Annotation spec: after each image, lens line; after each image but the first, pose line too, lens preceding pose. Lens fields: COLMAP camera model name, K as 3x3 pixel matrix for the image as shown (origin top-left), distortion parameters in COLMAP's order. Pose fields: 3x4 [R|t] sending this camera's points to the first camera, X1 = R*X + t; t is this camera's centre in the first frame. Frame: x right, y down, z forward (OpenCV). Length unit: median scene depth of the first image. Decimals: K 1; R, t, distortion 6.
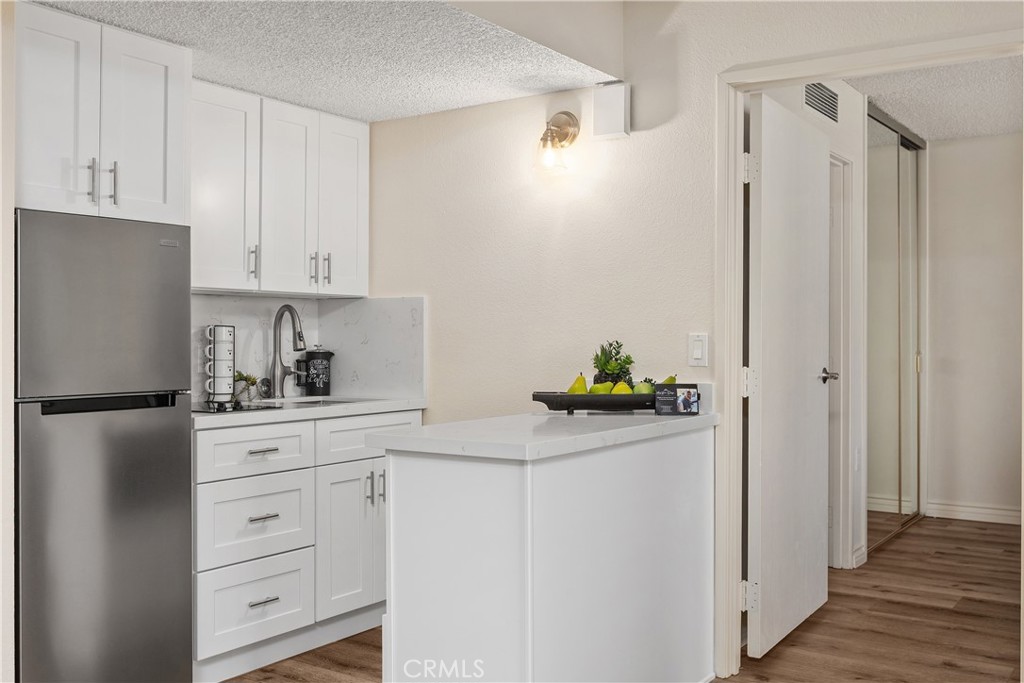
lens RADIAL K [[1016.0, 0, 519.8], [0, 1016.0, 337.4], [0, 0, 1]] dist [0.010303, 0.000000]
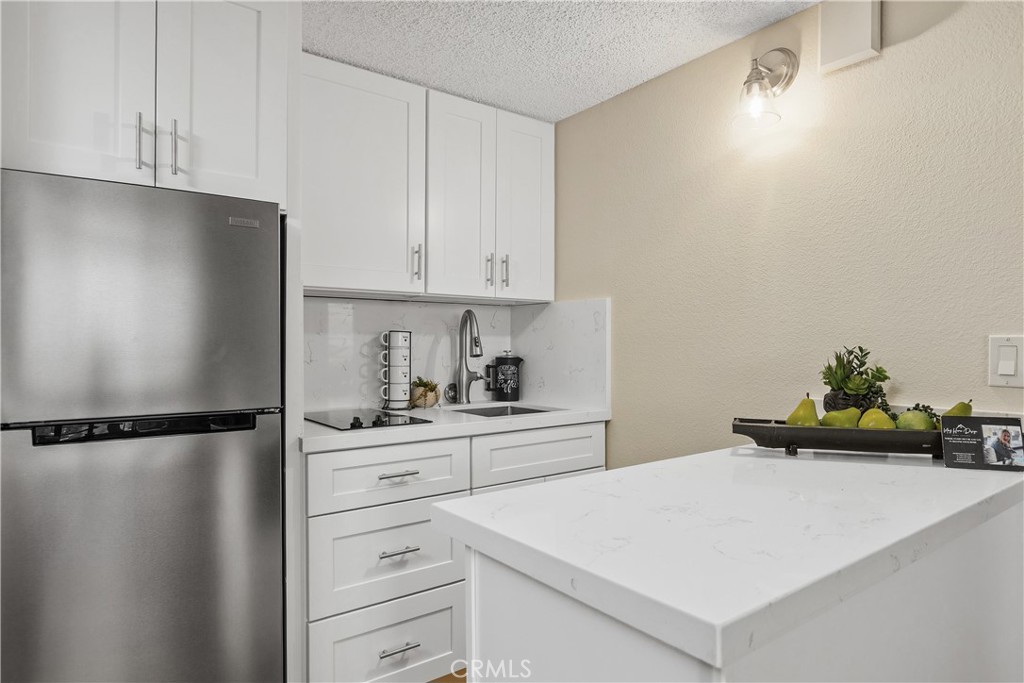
lens RADIAL K [[609.9, 0, 518.7], [0, 609.9, 346.2], [0, 0, 1]] dist [-0.008522, 0.004151]
pose [[0.947666, -0.000131, -0.319262, 0.006388], [0.001094, 0.999995, 0.002838, 0.001514], [0.319260, -0.003039, 0.947662, 0.521283]]
